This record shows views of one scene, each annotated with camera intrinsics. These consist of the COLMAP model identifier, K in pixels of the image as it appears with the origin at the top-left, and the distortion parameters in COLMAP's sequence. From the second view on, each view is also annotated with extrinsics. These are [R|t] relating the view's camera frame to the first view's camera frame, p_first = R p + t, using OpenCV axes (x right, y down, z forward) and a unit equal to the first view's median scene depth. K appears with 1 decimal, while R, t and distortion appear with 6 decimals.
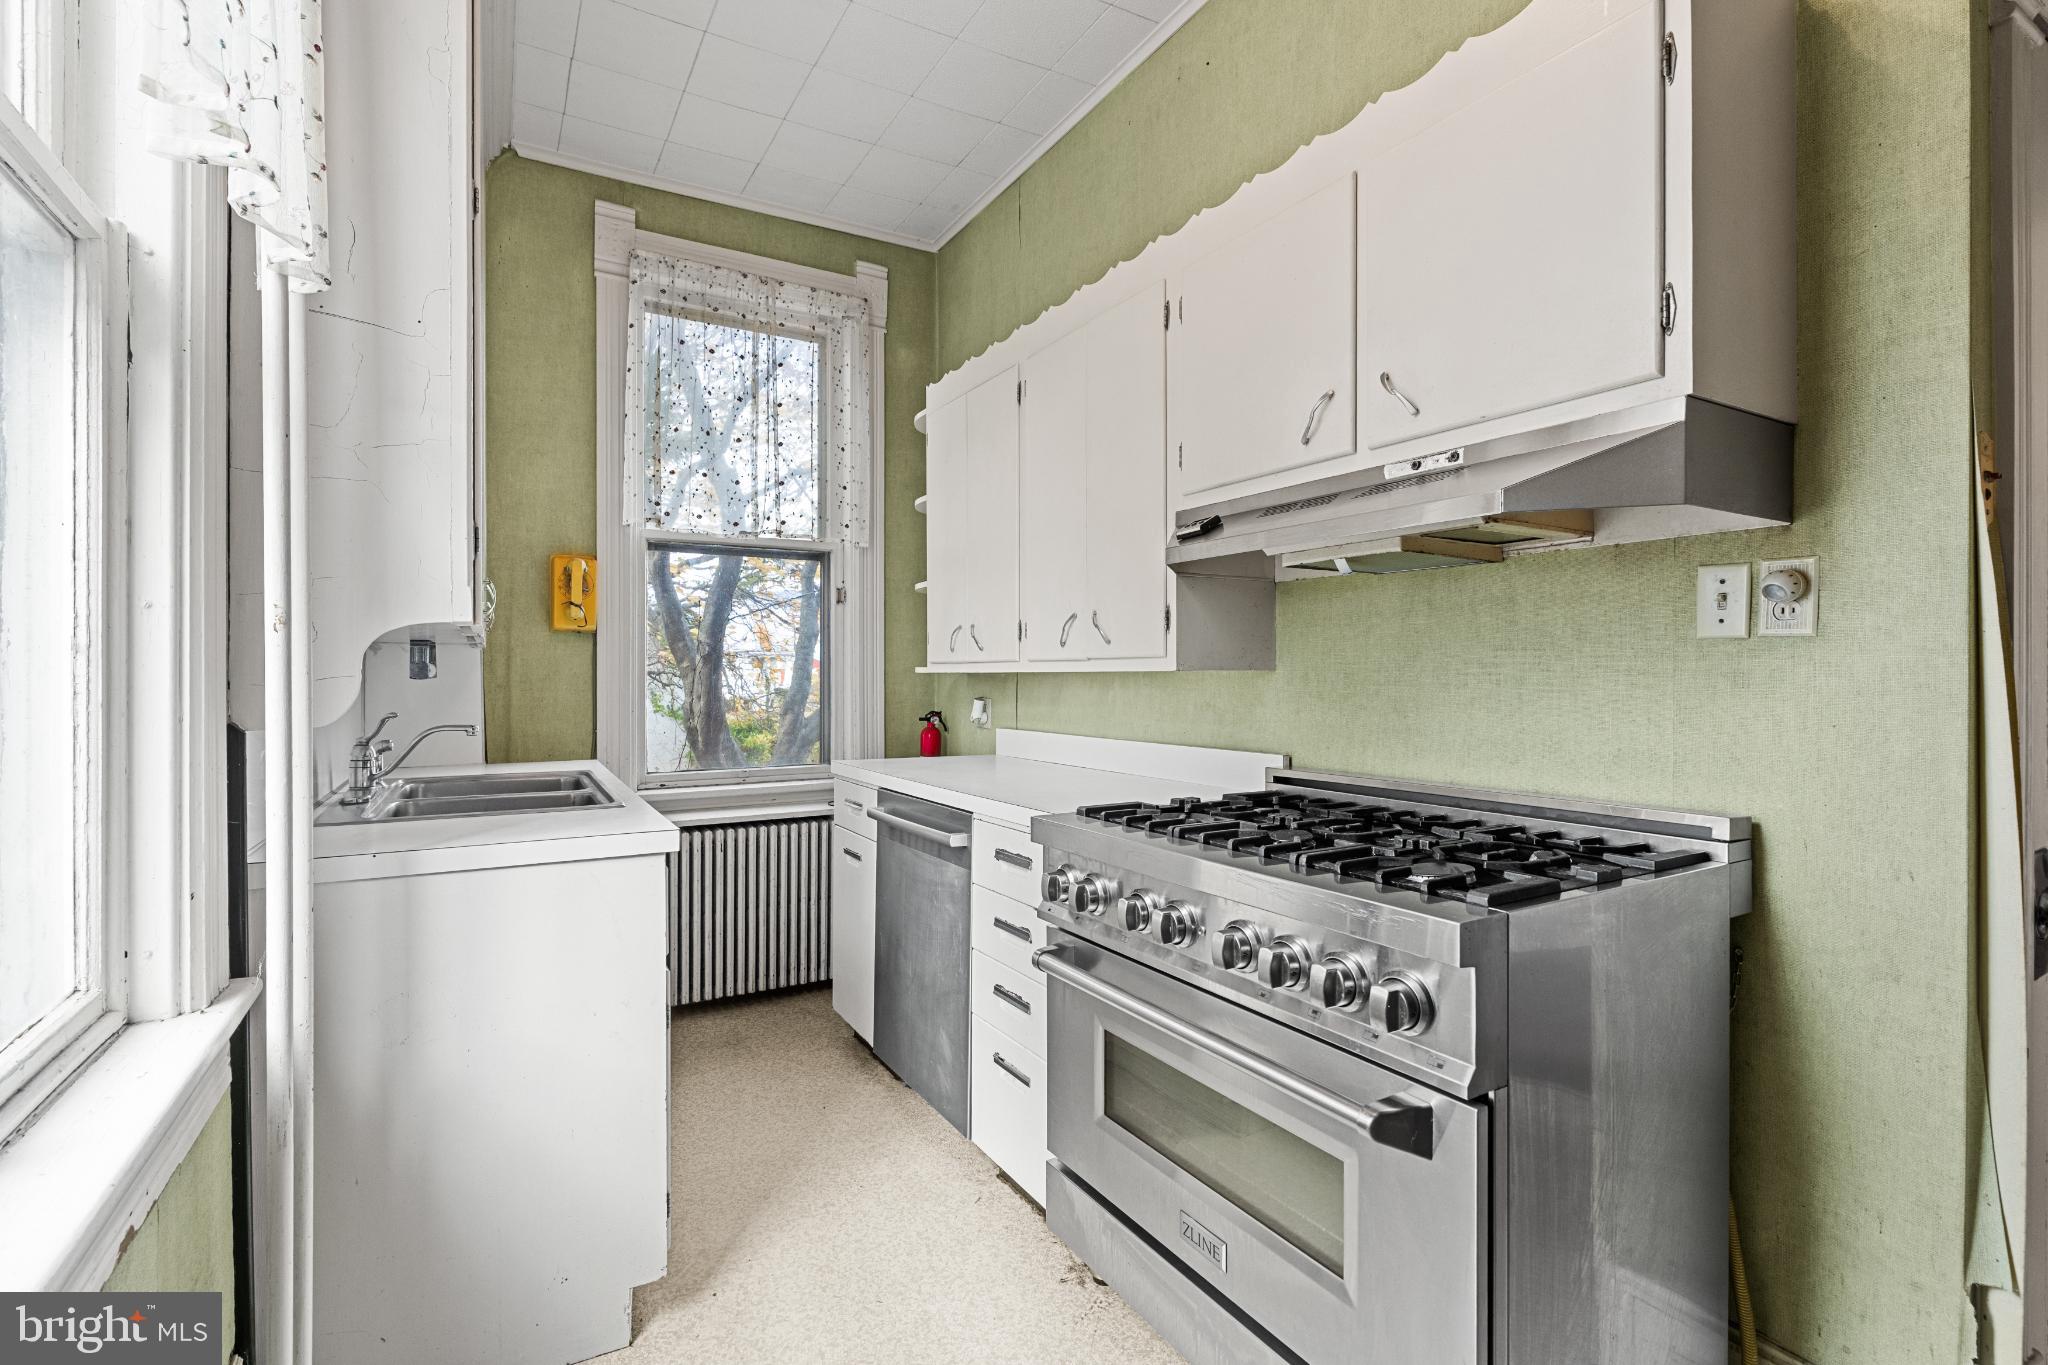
lens RADIAL K [[926.5, 0, 1019.3], [0, 926.5, 685.4], [0, 0, 1]] dist [-0.002978, 0.000370]
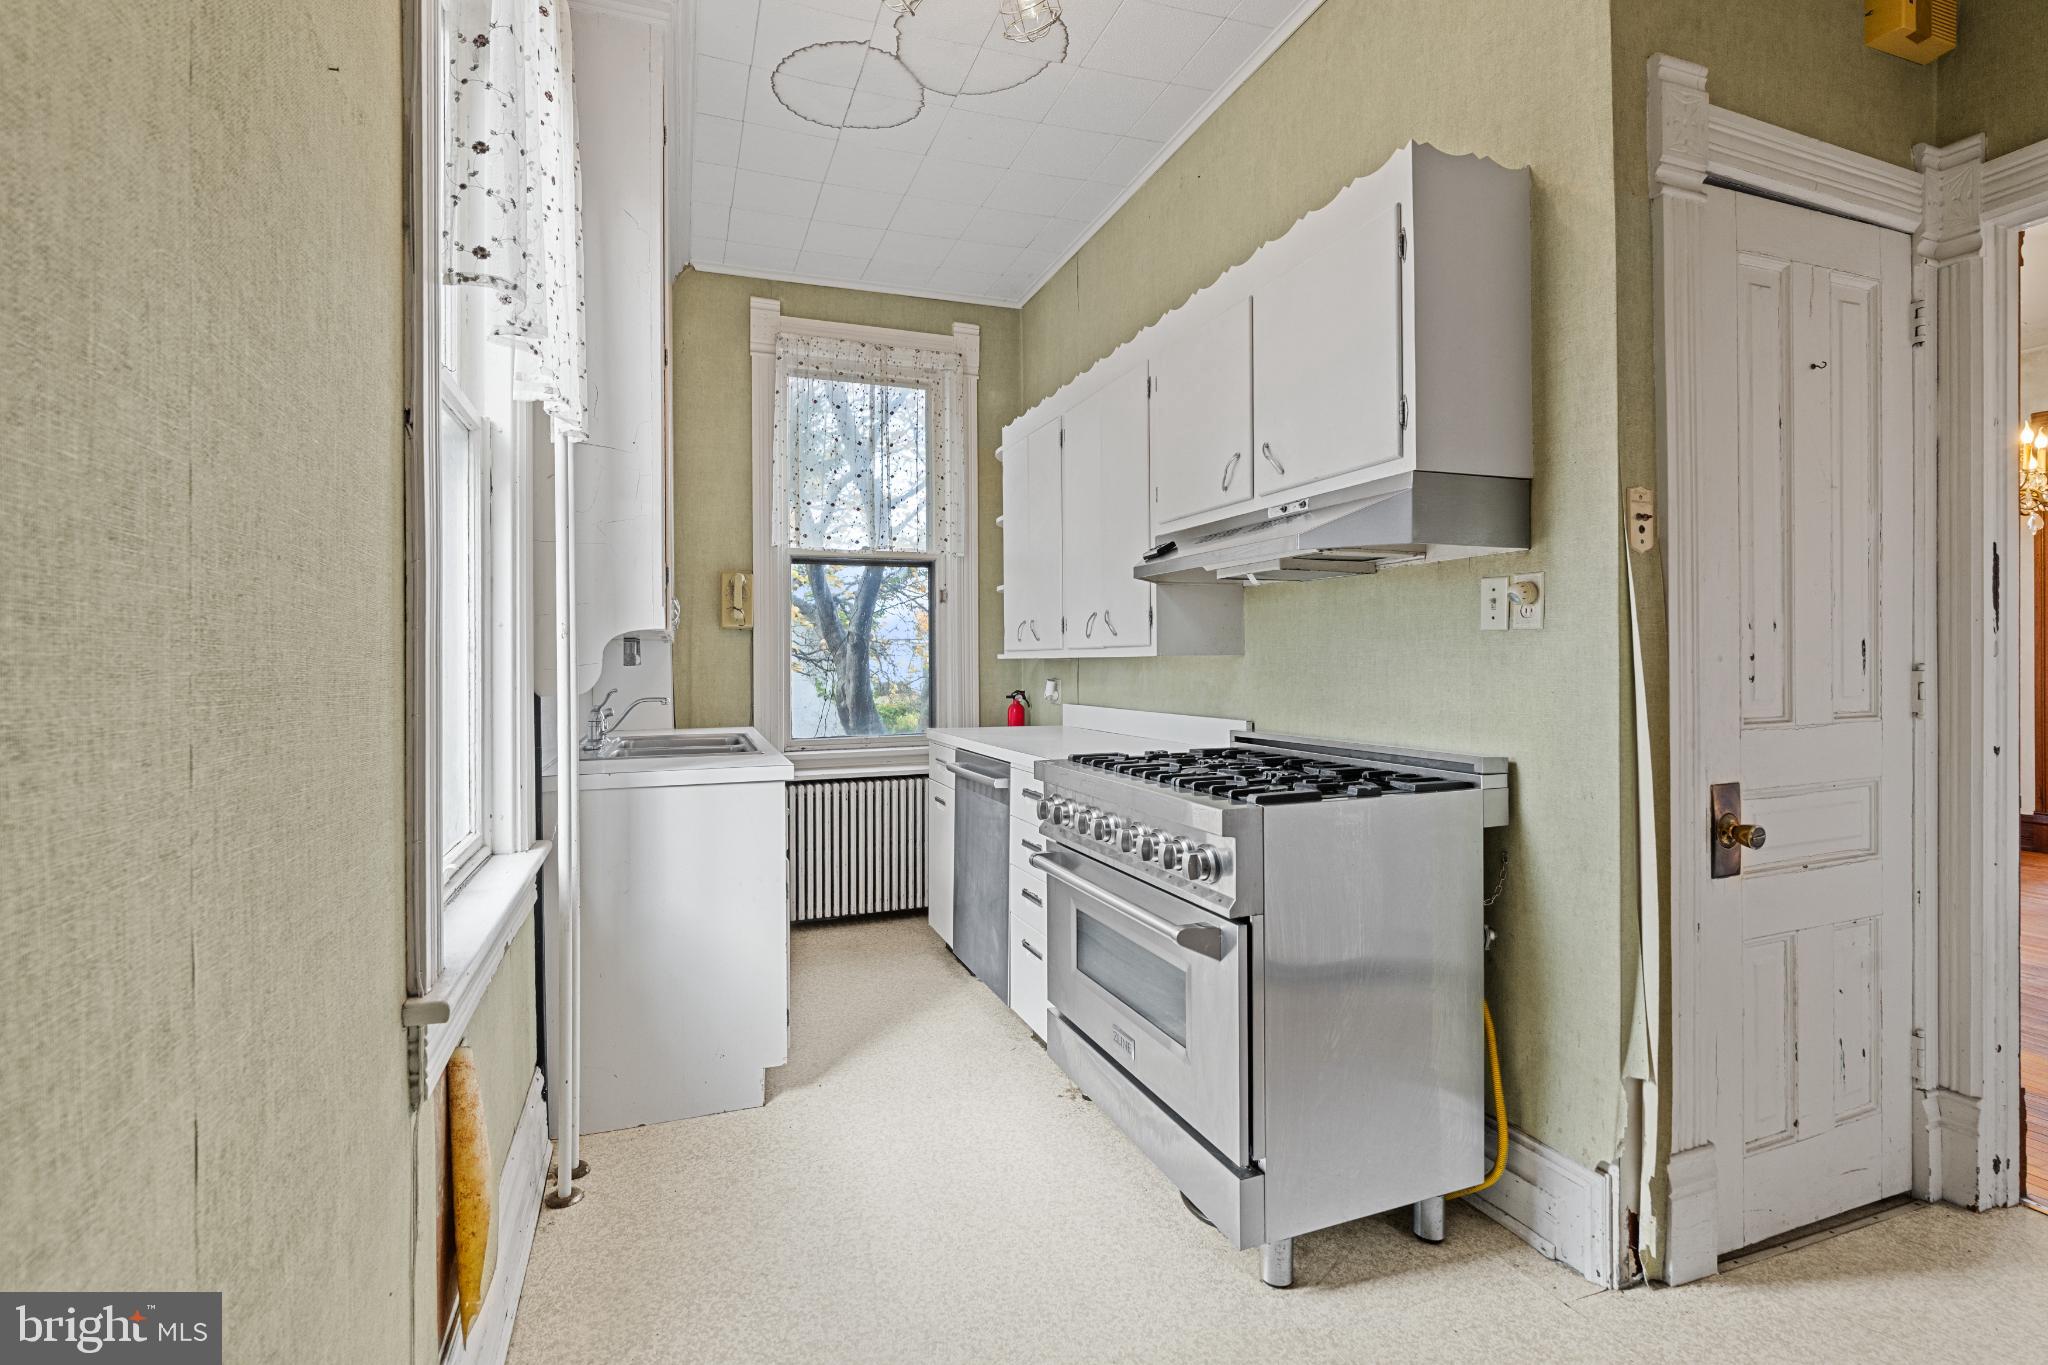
lens RADIAL K [[926.5, 0, 1025.0], [0, 926.5, 668.4], [0, 0, 1]] dist [-0.002978, 0.000370]
pose [[0.986854, -0.005522, -0.161517, 0.223449], [0.005222, 0.999984, -0.002282, 0.004554], [0.161527, 0.001409, 0.986867, -0.381537]]
